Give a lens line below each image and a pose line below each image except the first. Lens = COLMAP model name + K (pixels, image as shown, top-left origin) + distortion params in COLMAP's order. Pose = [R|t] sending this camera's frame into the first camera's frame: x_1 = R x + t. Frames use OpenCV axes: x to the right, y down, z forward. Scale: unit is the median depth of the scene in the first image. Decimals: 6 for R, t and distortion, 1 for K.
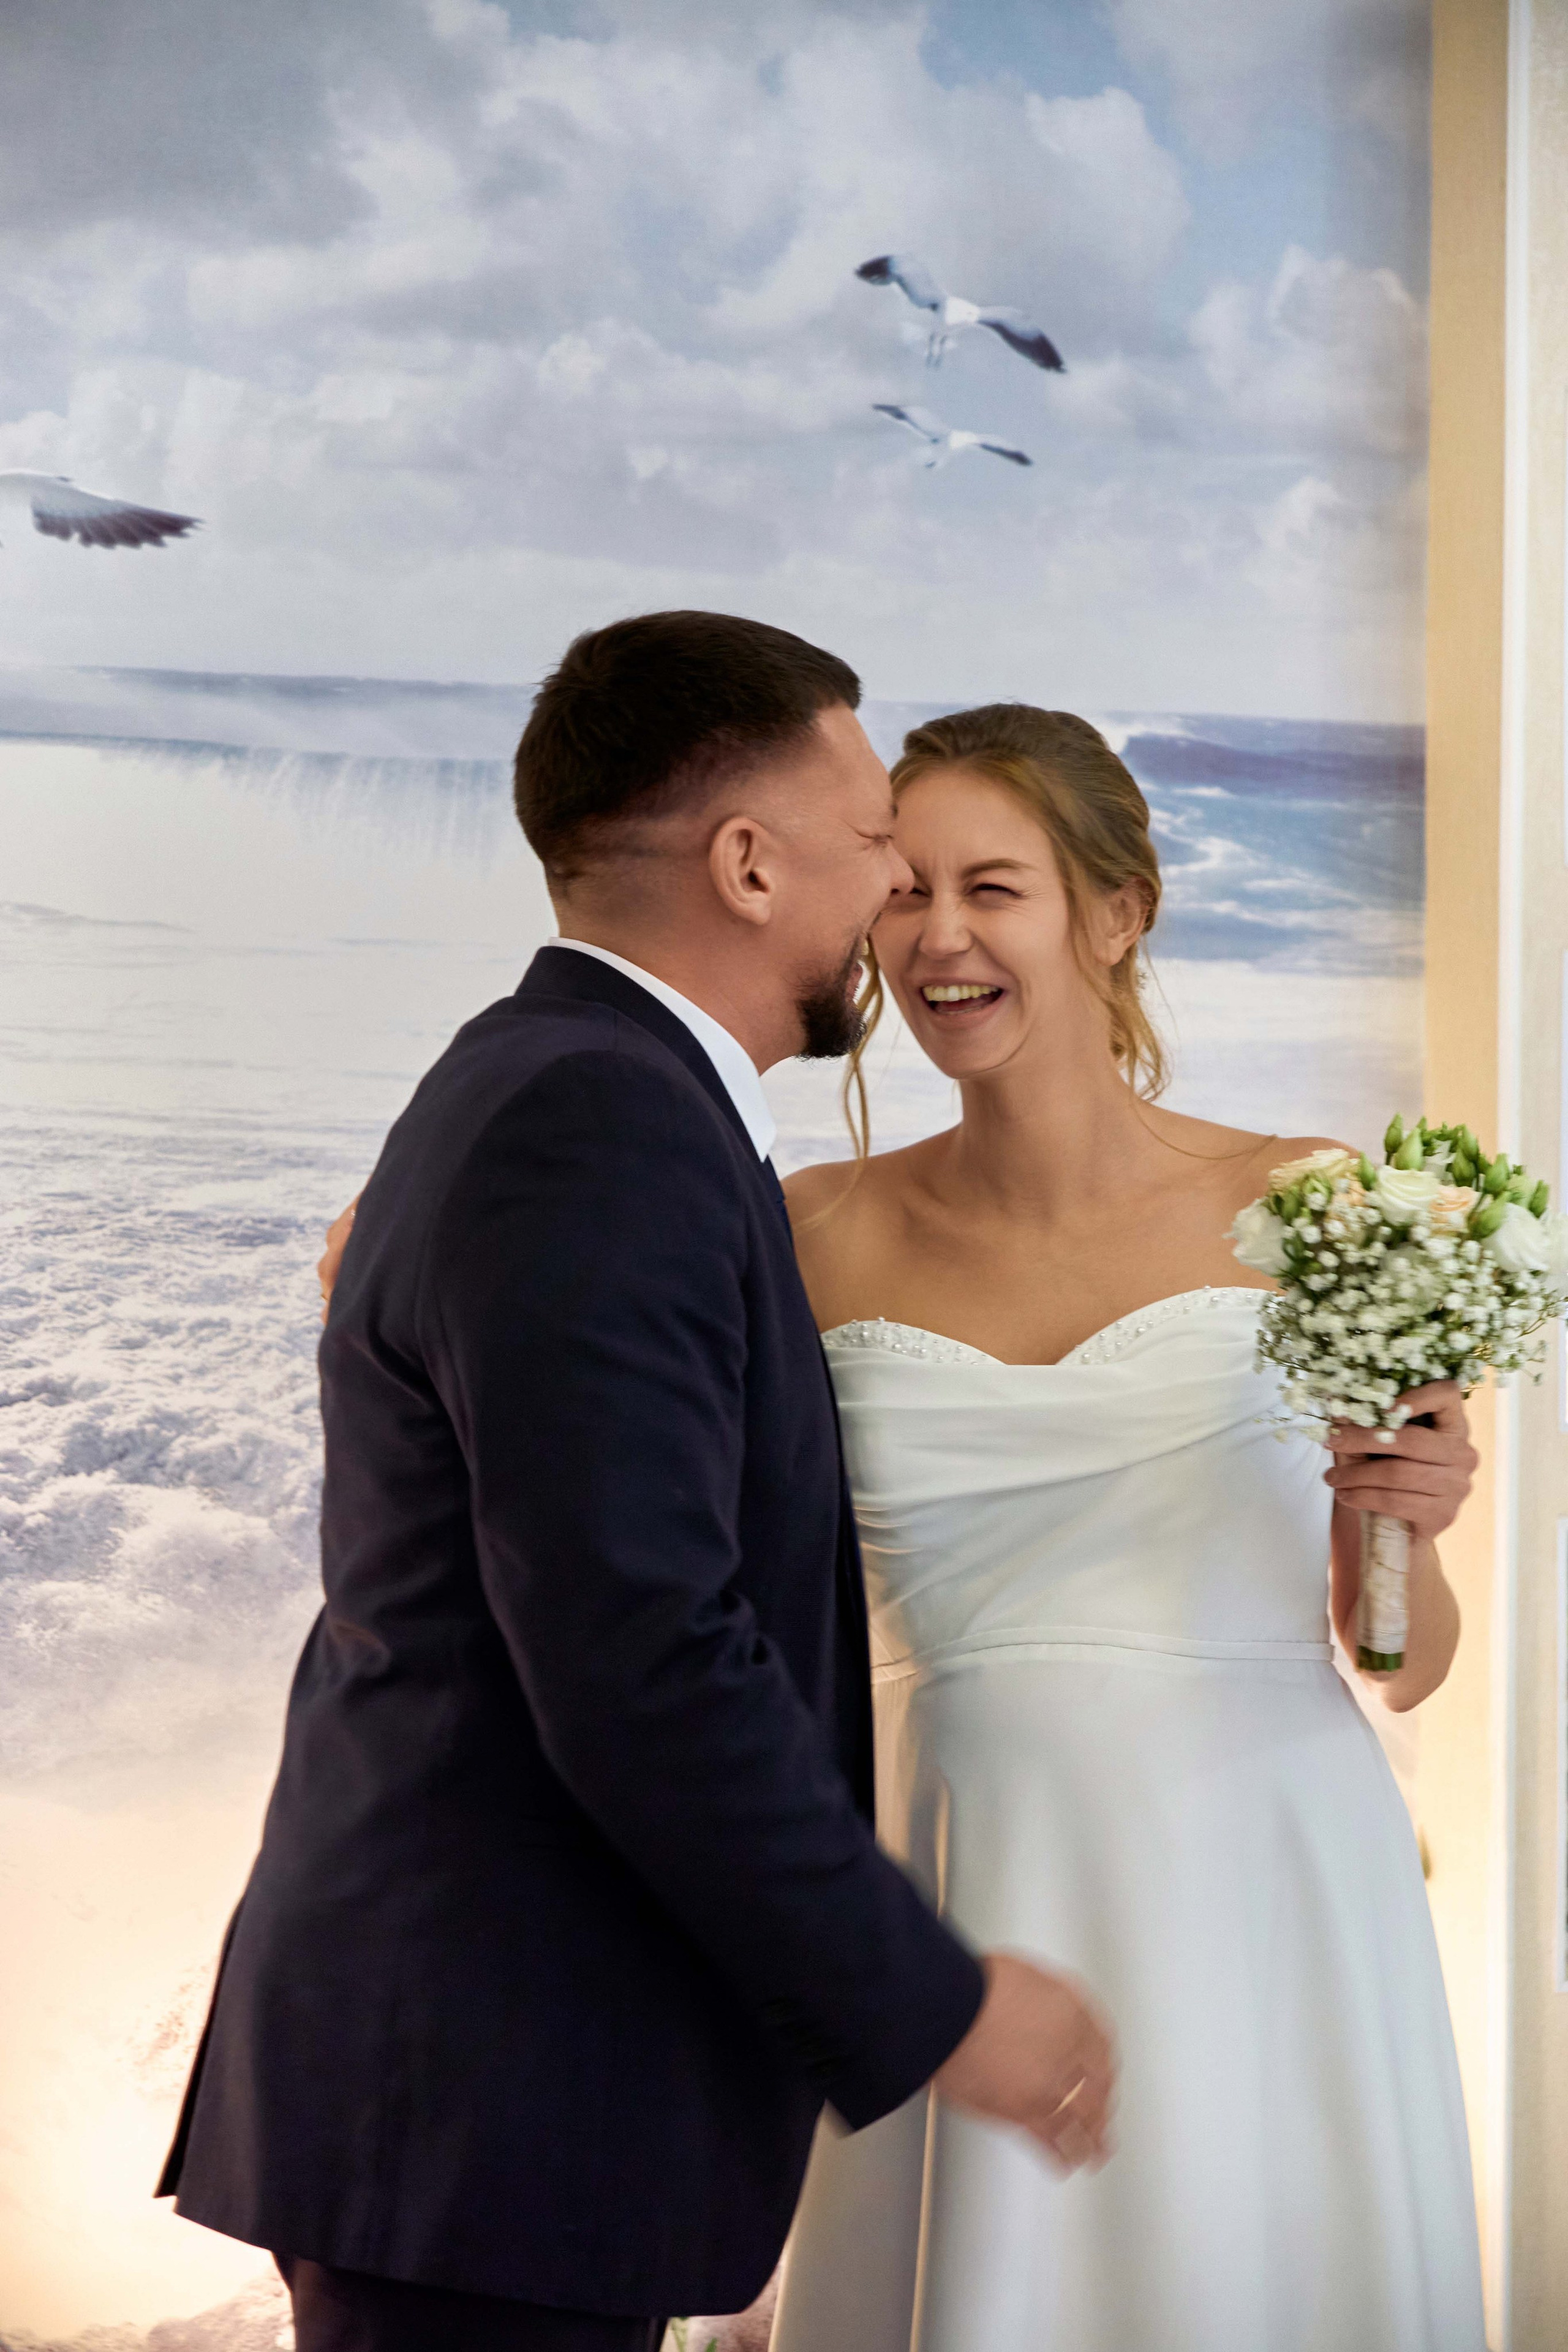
lens RADIAL K [[4716.8, 0, 787.9], [0, 4716.8, 1210.7], [0, 0, 1]] dist [0.011452, -0.215699]
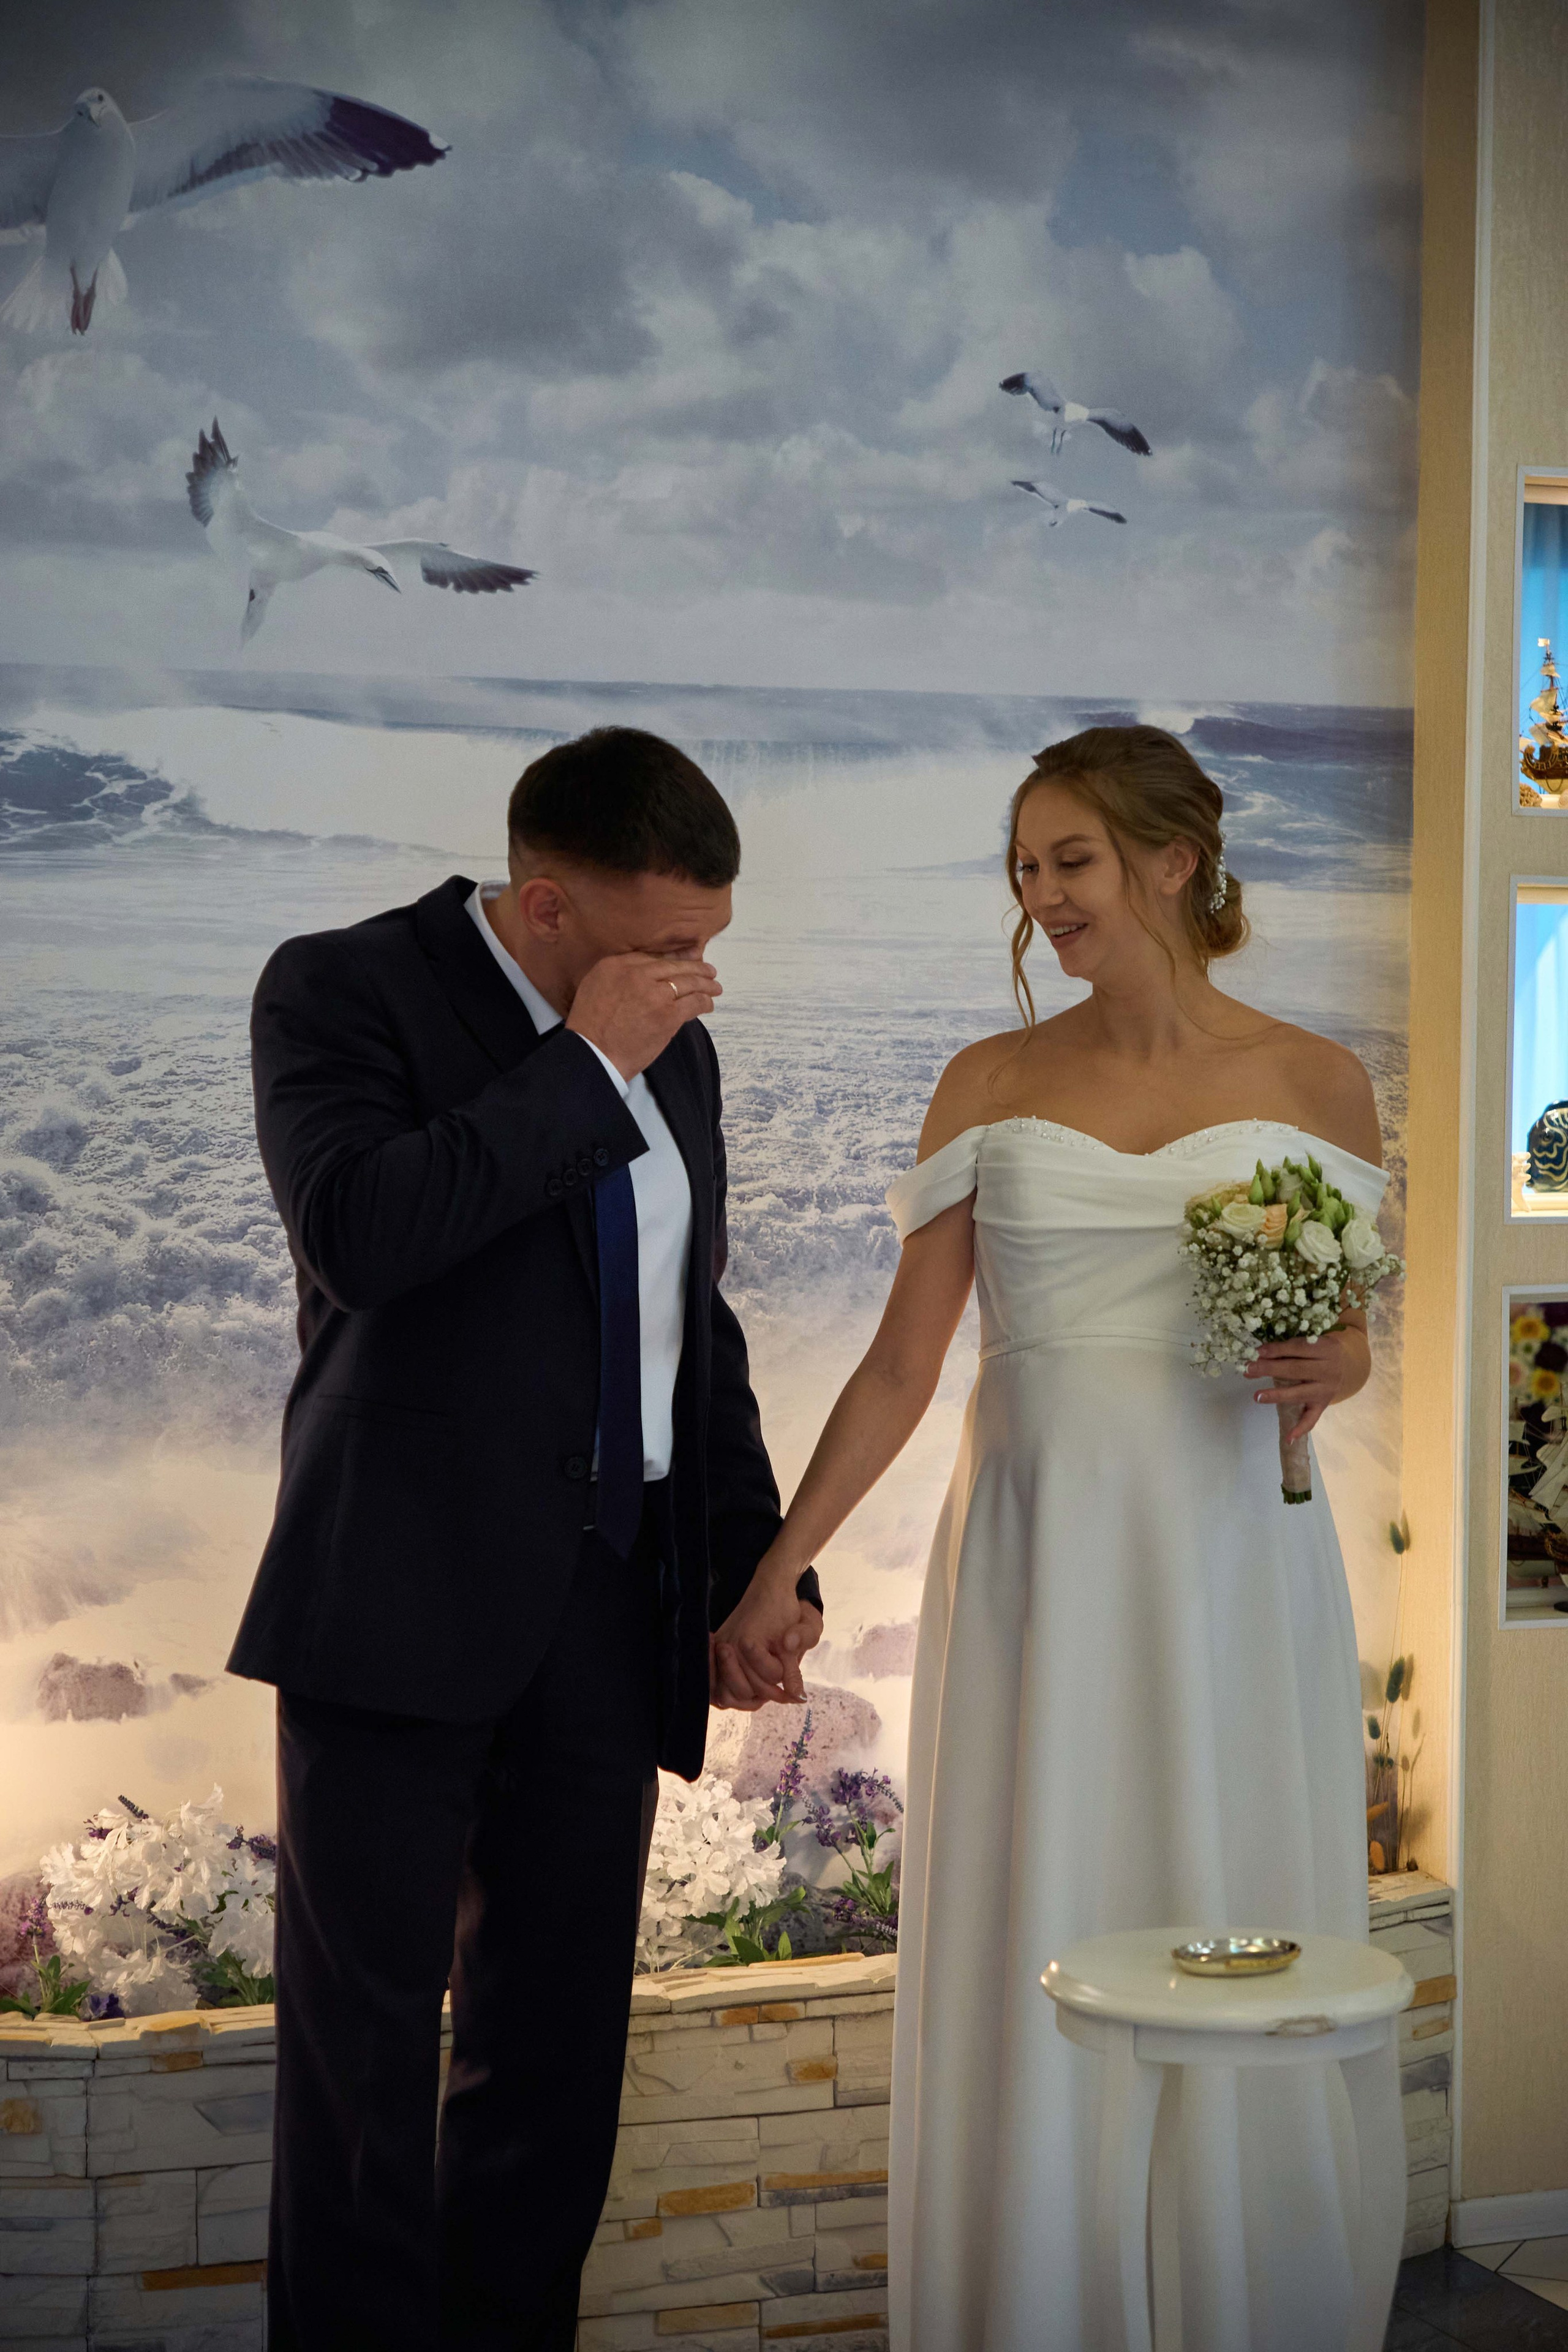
lens RADIAL K [[4612.2, 0, 781.7], [0, 4612.2, 1207.8], [0, 0, 1]] dist [0.000688, 0.031201]
pose [[0.999688, 0.005186, -0.024446, -0.015722], [-0.004370, 0.999436, 0.033308, -0.002039], [0.024605, -0.033191, 0.999146, -0.373159]]
